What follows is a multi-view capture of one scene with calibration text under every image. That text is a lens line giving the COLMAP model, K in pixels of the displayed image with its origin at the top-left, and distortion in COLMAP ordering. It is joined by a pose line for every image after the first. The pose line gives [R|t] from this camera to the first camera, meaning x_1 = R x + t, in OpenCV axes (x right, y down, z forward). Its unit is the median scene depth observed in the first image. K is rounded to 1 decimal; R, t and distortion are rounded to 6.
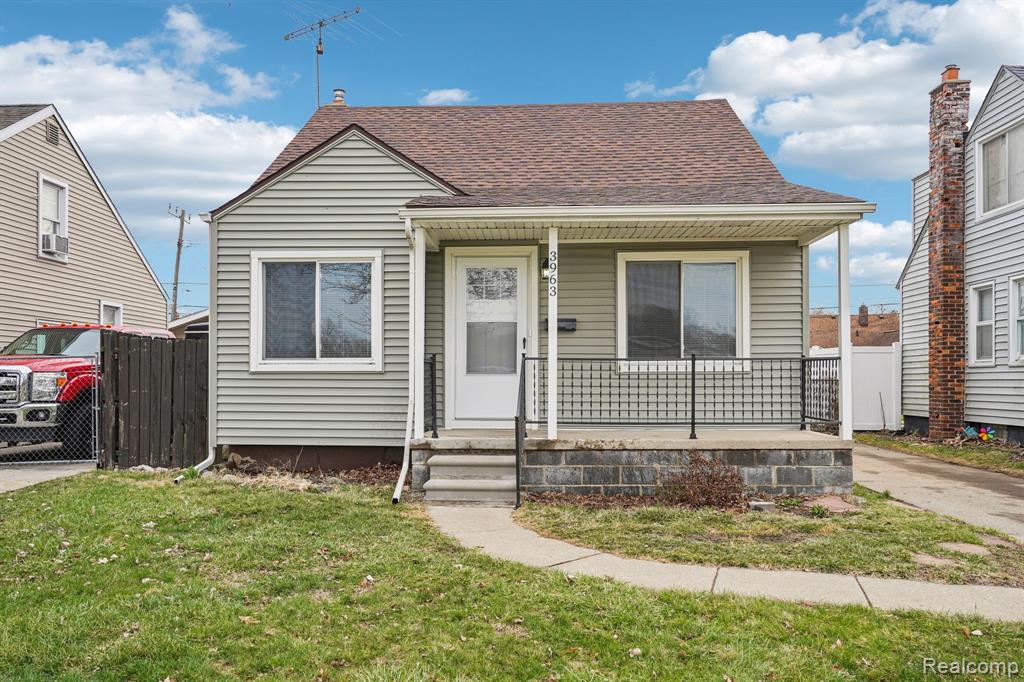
lens RADIAL K [[803.4, 0, 512.0], [0, 803.4, 341.0], [0, 0, 1]] dist [-0.012726, 0.074692]
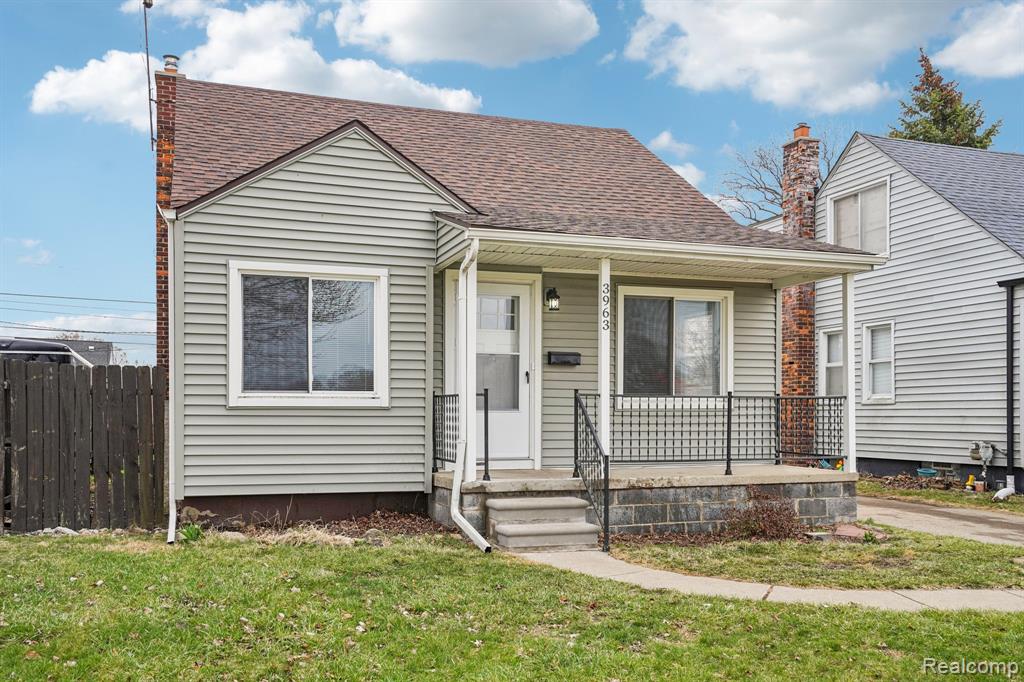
lens RADIAL K [[907.0, 0, 513.4], [0, 907.0, 380.2], [0, 0, 1]] dist [0.026244, 0.000049]
pose [[0.927639, 0.015681, 0.373149, -0.399179], [-0.019466, 0.999790, 0.006378, -0.000503], [-0.372971, -0.013180, 0.927749, 0.027204]]
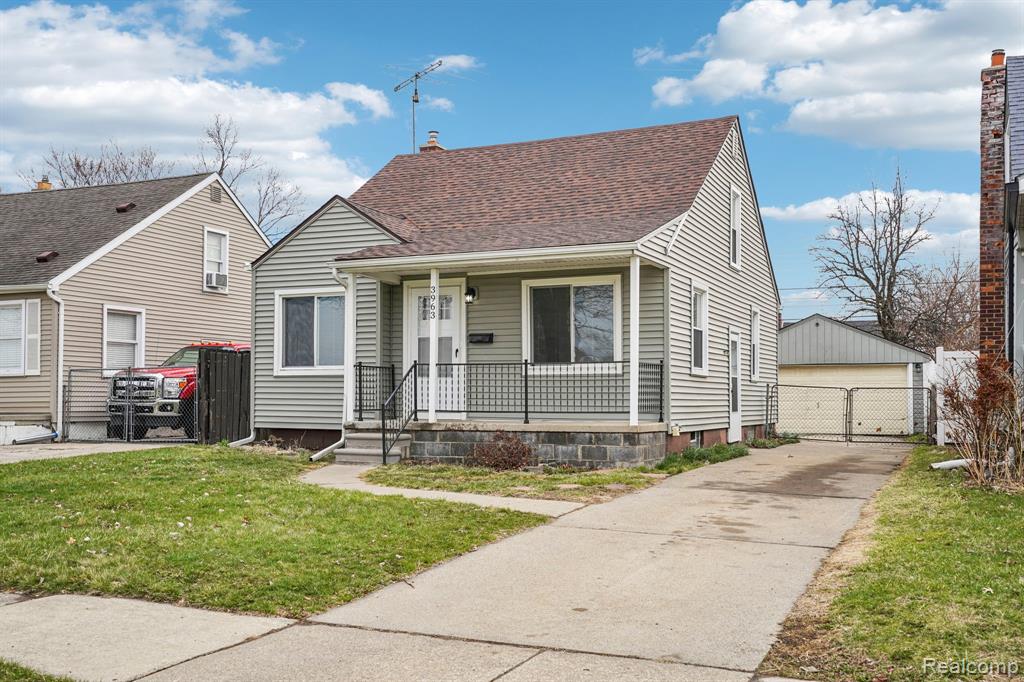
lens RADIAL K [[1000.6, 0, 512.0], [0, 1000.6, 341.0], [0, 0, 1]] dist [0.058020, 0.000403]
pose [[0.927098, -0.017473, -0.374412, 0.713650], [0.013783, 0.999826, -0.012532, 0.004886], [0.374566, 0.006458, 0.927178, -0.469713]]
